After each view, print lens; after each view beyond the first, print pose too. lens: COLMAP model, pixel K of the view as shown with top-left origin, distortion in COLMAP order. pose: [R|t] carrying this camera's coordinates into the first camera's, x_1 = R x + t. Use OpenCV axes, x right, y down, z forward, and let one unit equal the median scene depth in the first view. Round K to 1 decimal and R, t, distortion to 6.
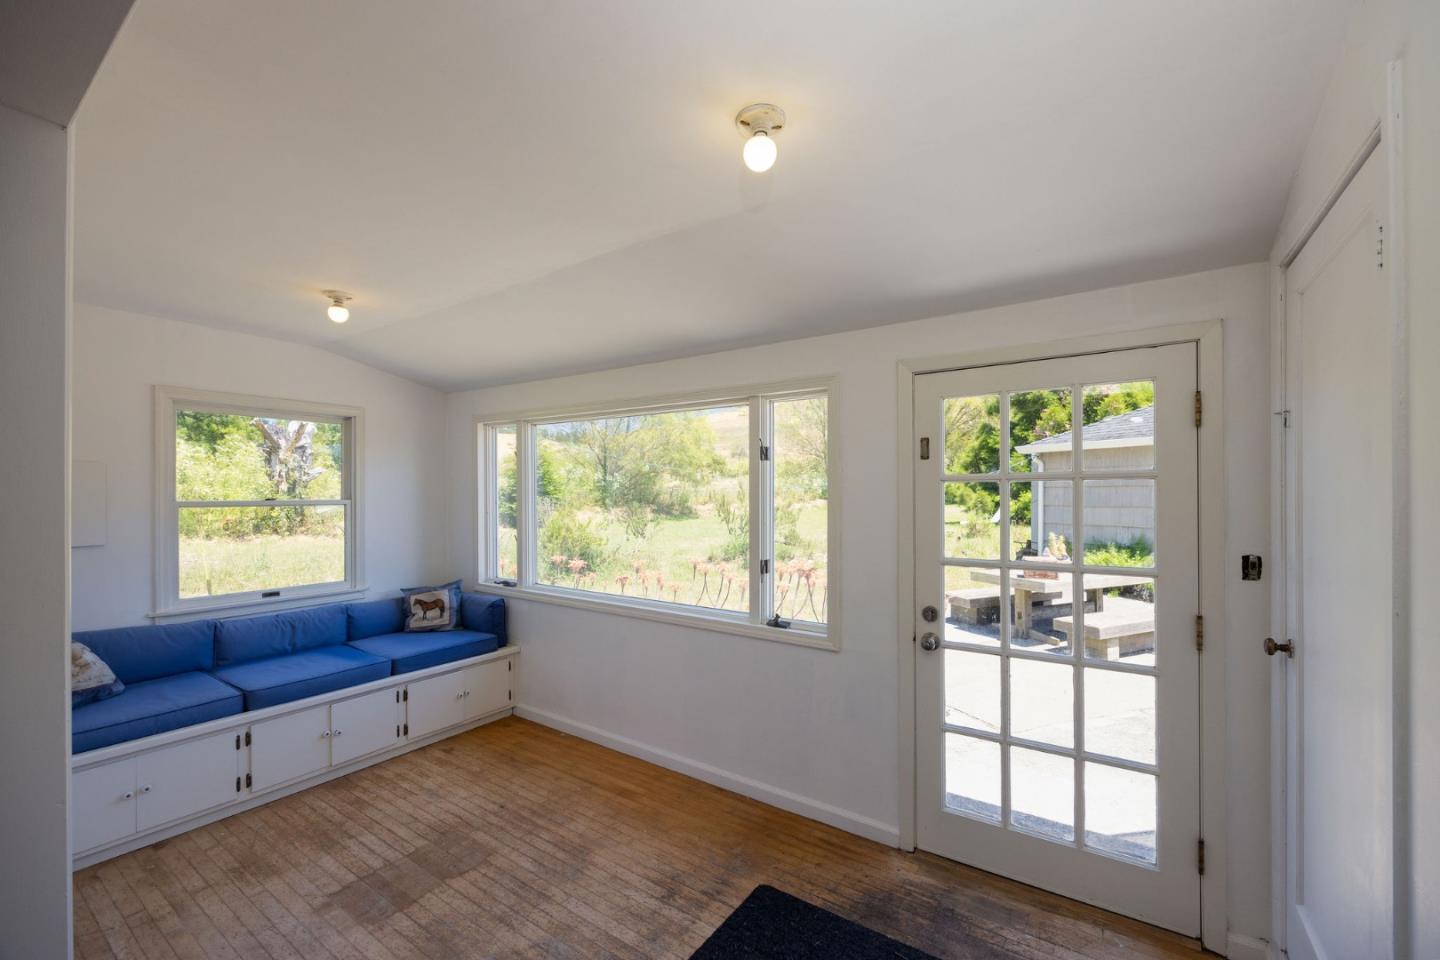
lens RADIAL K [[576.4, 0, 720.0], [0, 576.4, 480.0], [0, 0, 1]] dist [0.000156, 0.000010]
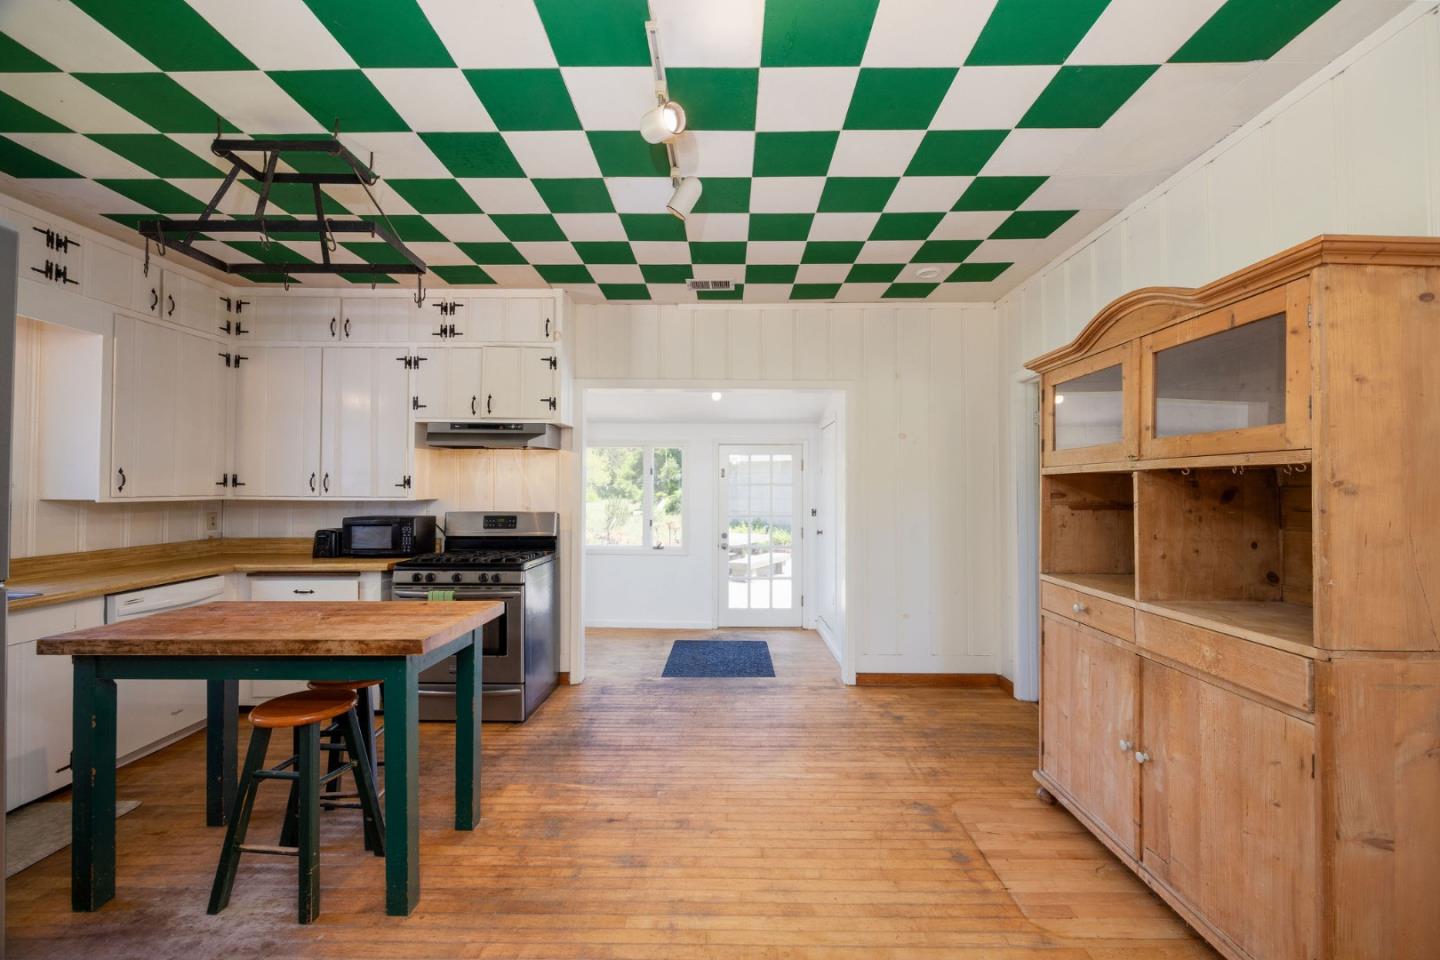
lens RADIAL K [[576.4, 0, 720.0], [0, 576.4, 480.0], [0, 0, 1]] dist [0.000156, 0.000010]
pose [[0.828906, 0.009315, 0.559311, -0.968193], [-0.013406, 0.999905, 0.003216, -0.027415], [-0.559228, -0.010164, 0.828952, -1.011511]]
